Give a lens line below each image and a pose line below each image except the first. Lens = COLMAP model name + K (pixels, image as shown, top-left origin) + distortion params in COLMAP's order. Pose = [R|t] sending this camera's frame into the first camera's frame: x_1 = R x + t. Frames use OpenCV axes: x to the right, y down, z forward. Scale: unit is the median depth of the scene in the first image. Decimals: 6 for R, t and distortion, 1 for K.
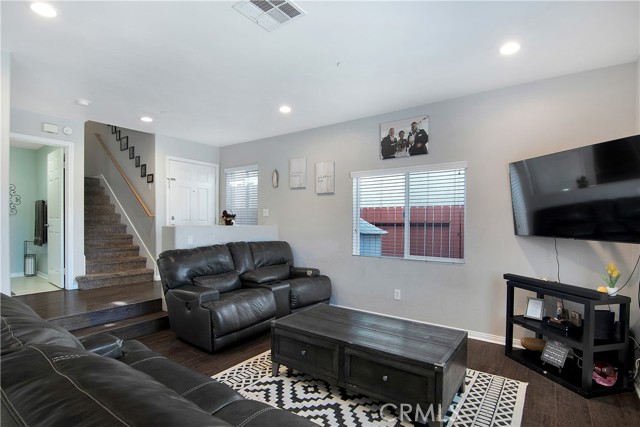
lens RADIAL K [[320.8, 0, 316.7], [0, 320.8, 227.9], [0, 0, 1]] dist [-0.012471, -0.002130]
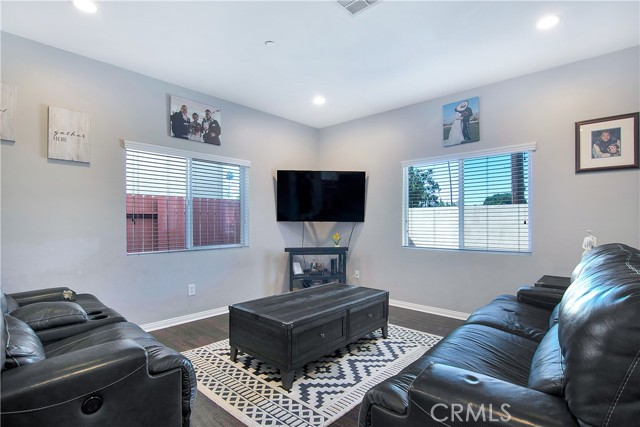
lens RADIAL K [[320.8, 0, 322.5], [0, 320.8, 220.2], [0, 0, 1]] dist [-0.012471, -0.002130]
pose [[0.083926, 0.000313, 0.996472, -0.652960], [0.024296, 0.999702, -0.002360, 0.021869], [-0.996176, 0.024408, 0.083893, 0.574862]]
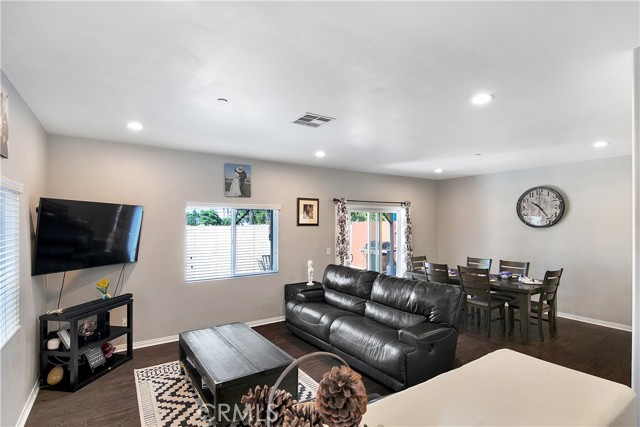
lens RADIAL K [[320.8, 0, 317.4], [0, 320.8, 210.8], [0, 0, 1]] dist [-0.012471, -0.002130]
pose [[-0.948782, 0.006263, 0.315868, -0.356534], [0.002769, 0.999930, -0.011507, -0.130449], [-0.315918, -0.010042, -0.948733, 1.344028]]
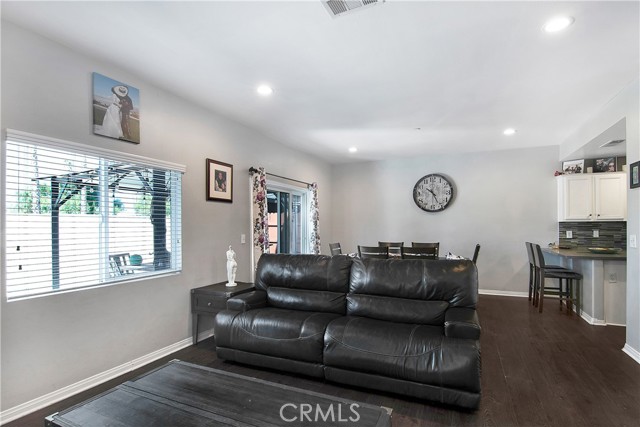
lens RADIAL K [[320.8, 0, 320.8], [0, 320.8, 218.2], [0, 0, 1]] dist [-0.012471, -0.002130]
pose [[-0.973612, -0.002353, -0.228196, 0.067740], [-0.002213, 0.999997, -0.000872, -0.027203], [0.228198, -0.000344, -0.973615, 1.023455]]
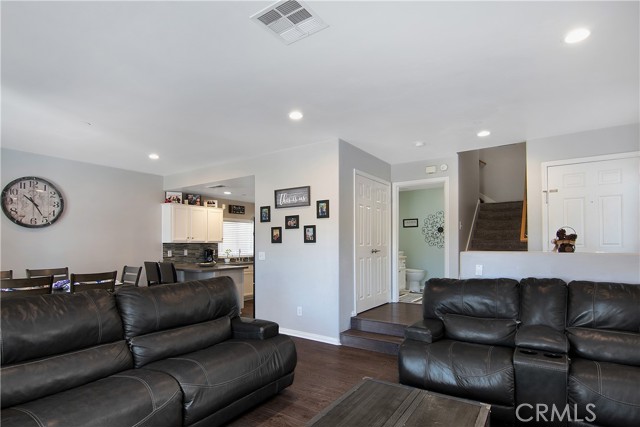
lens RADIAL K [[320.8, 0, 319.6], [0, 320.8, 239.6], [0, 0, 1]] dist [-0.012471, -0.002130]
pose [[0.045442, -0.018460, -0.998796, 0.407836], [-0.019868, 0.999615, -0.019379, -0.013726], [0.998769, 0.020725, 0.045057, 0.583131]]
